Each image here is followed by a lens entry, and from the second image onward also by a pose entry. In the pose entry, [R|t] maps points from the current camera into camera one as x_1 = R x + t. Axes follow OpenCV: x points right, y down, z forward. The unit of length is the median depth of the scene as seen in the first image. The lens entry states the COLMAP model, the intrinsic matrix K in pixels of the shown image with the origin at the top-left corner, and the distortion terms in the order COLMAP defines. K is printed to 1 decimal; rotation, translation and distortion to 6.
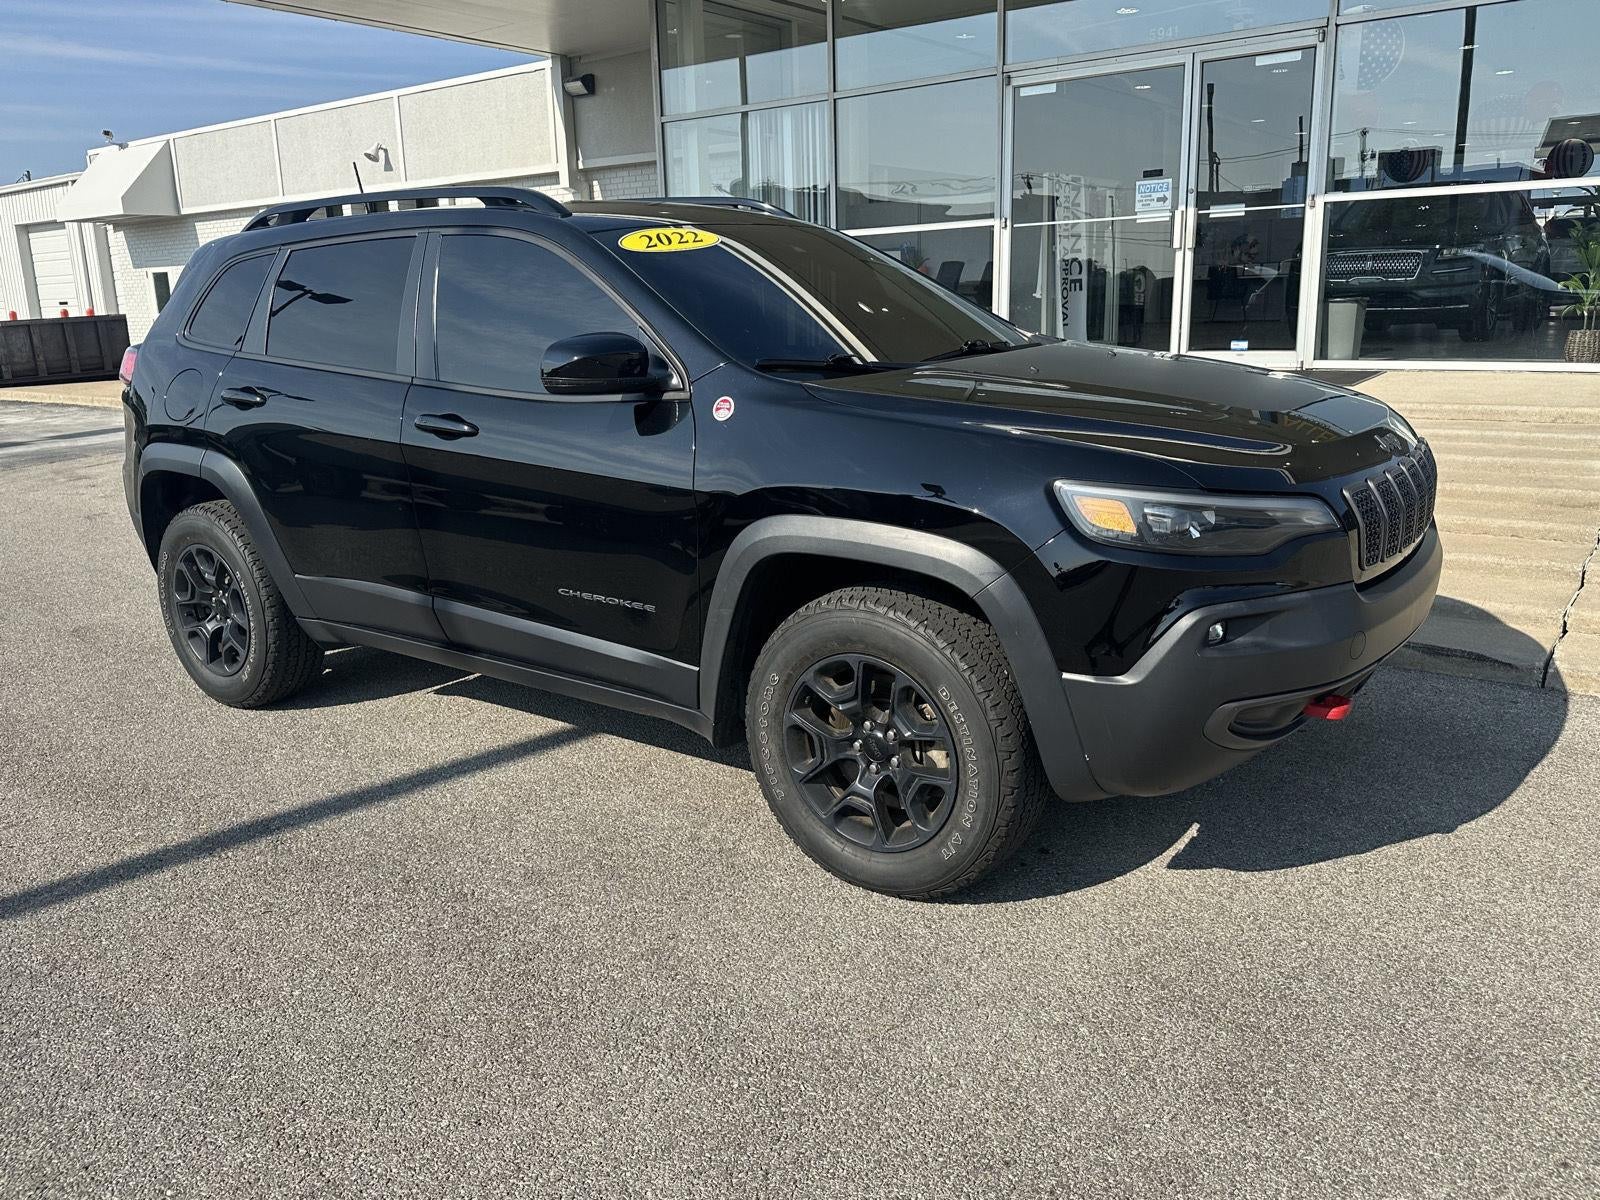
lens RADIAL K [[1260.3, 0, 779.3], [0, 1260.3, 603.7], [0, 0, 1]] dist [0.066750, -0.082556]
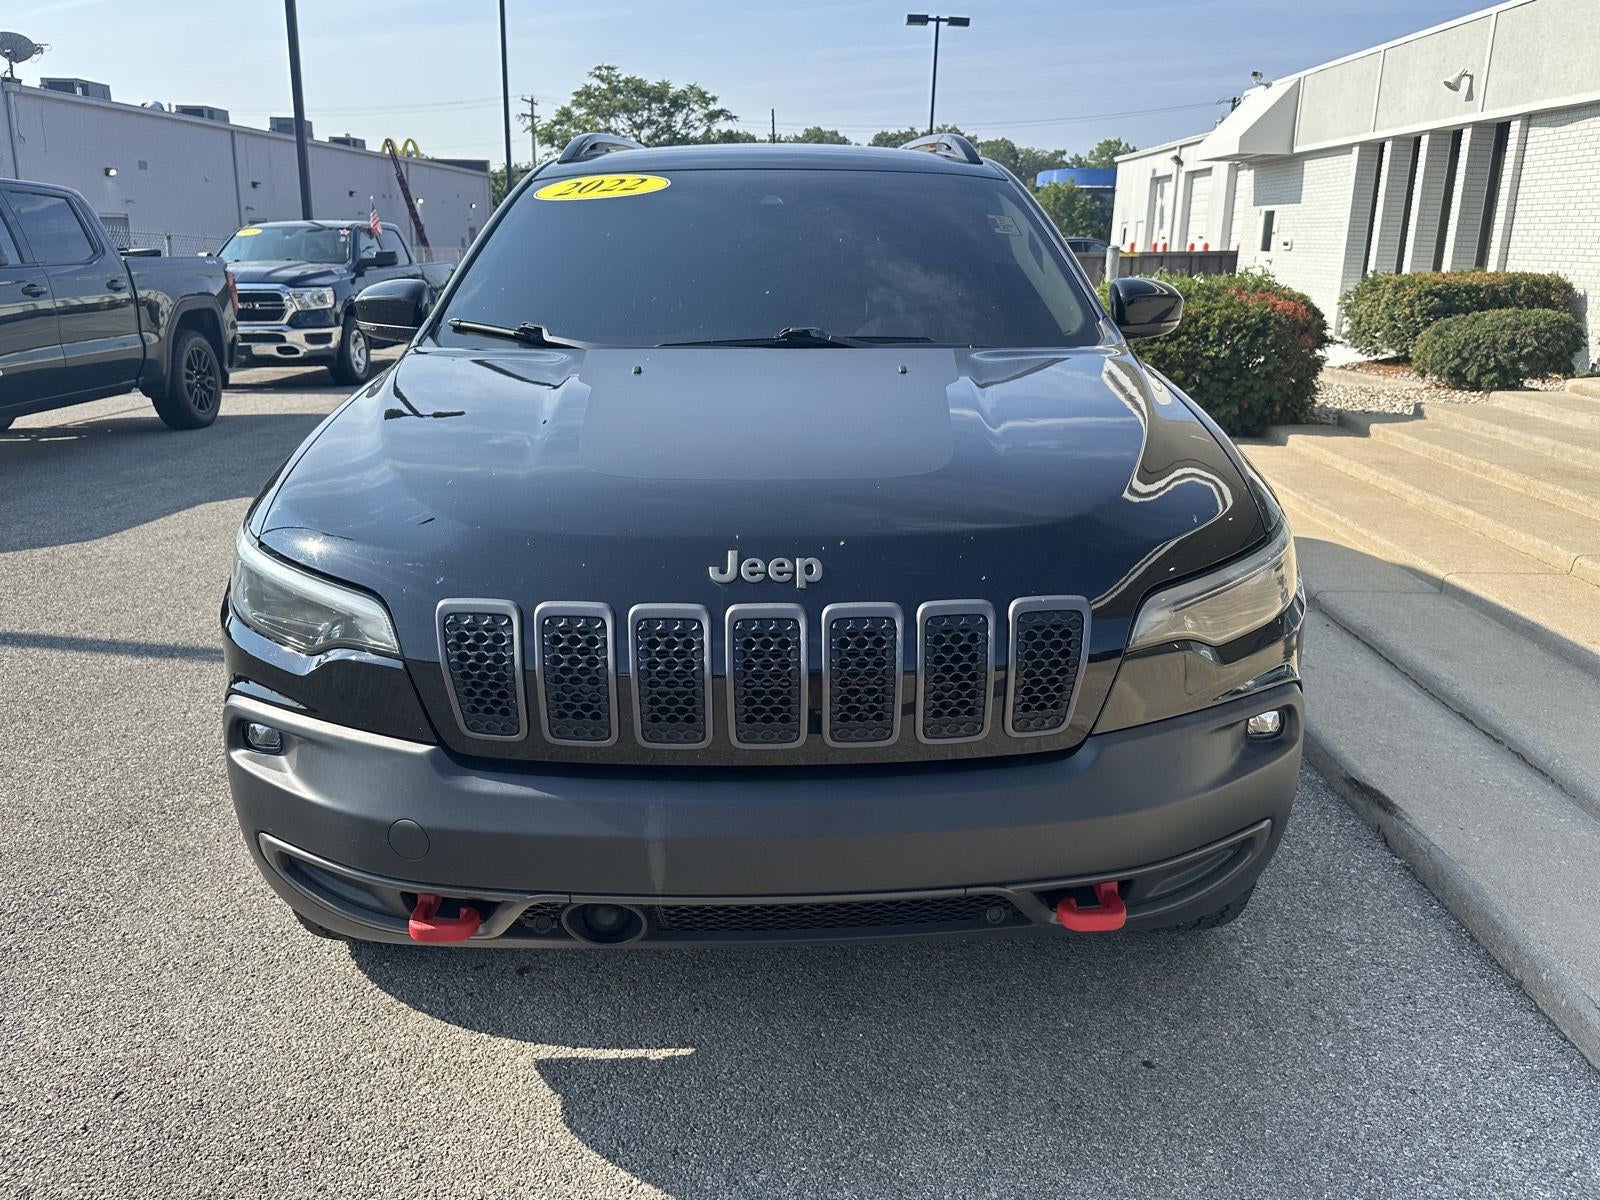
lens RADIAL K [[1260.3, 0, 834.5], [0, 1260.3, 594.2], [0, 0, 1]] dist [0.066750, -0.082556]
pose [[0.643917, 0.244552, -0.724959, 0.626427], [-0.216654, 0.967039, 0.133778, -0.134133], [0.733779, 0.070923, 0.675676, 0.434181]]
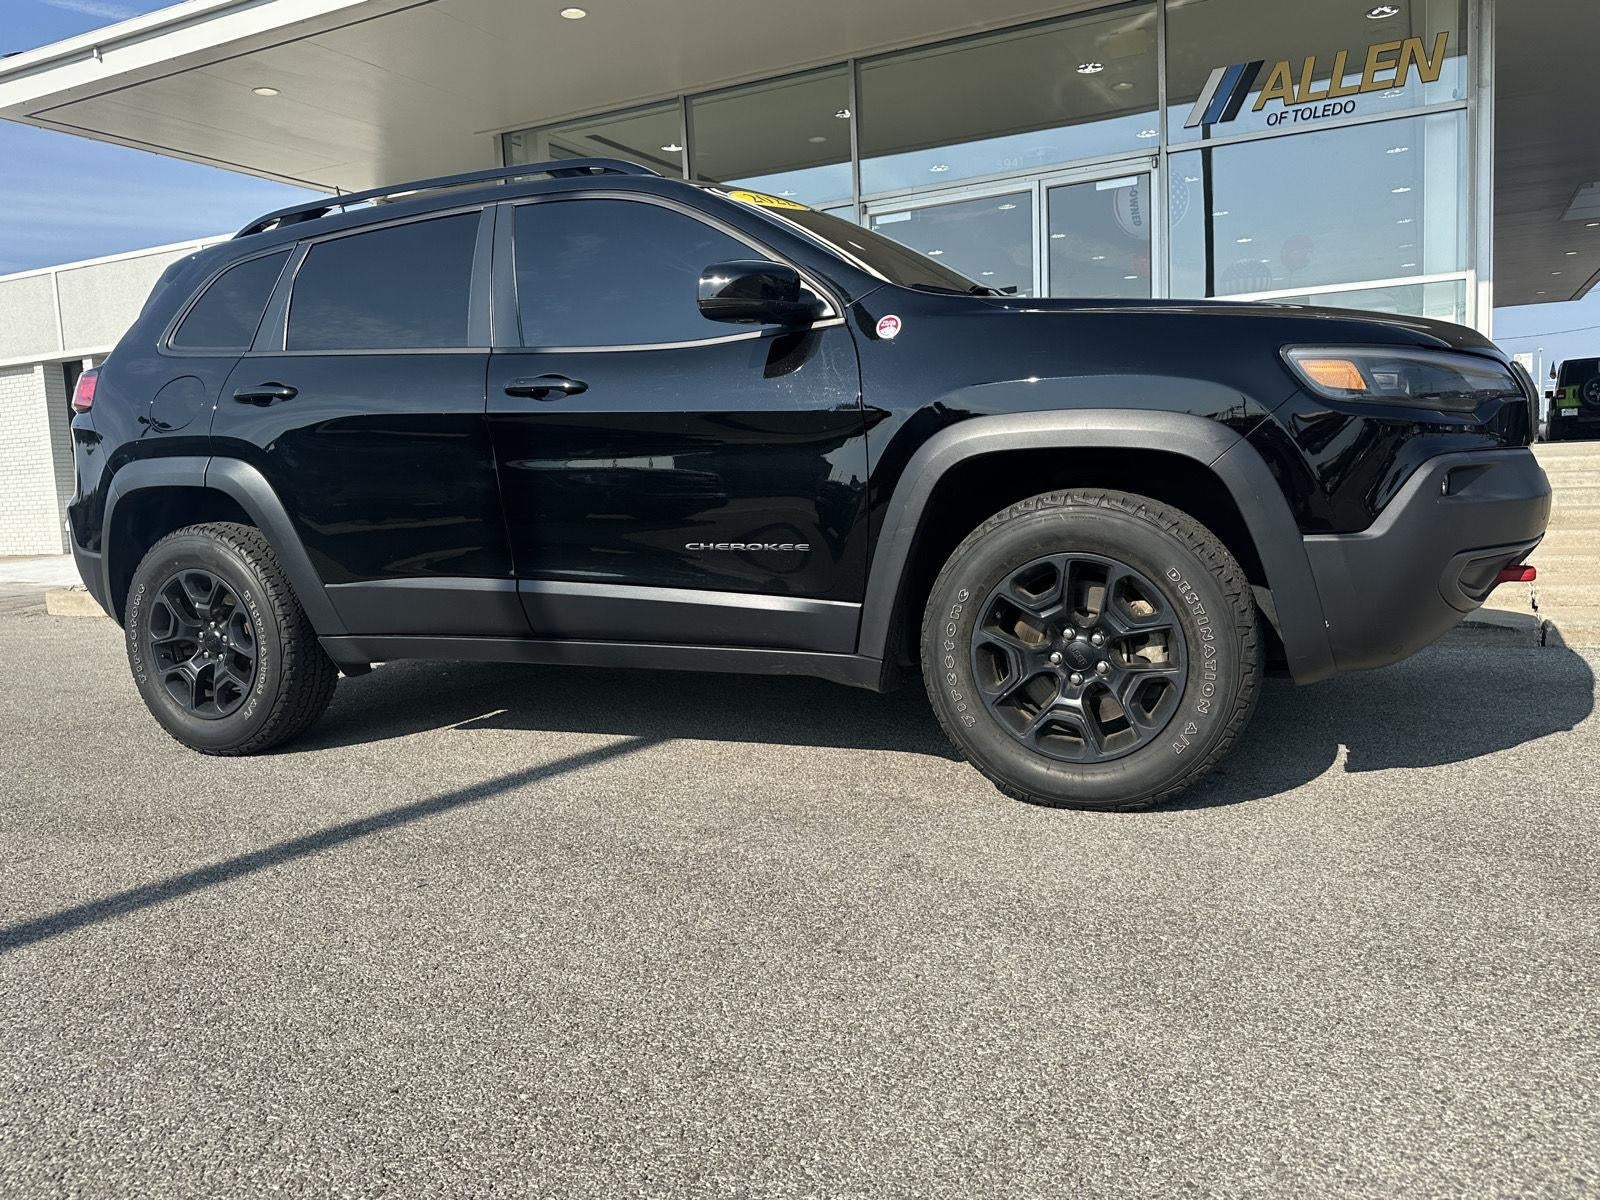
lens RADIAL K [[1260.3, 0, 795.0], [0, 1260.3, 611.3], [0, 0, 1]] dist [0.066750, -0.082556]
pose [[0.981495, -0.040858, 0.187076, -0.218856], [0.065606, 0.989592, -0.128074, 0.131309], [-0.179896, 0.137977, 0.973961, 0.060948]]
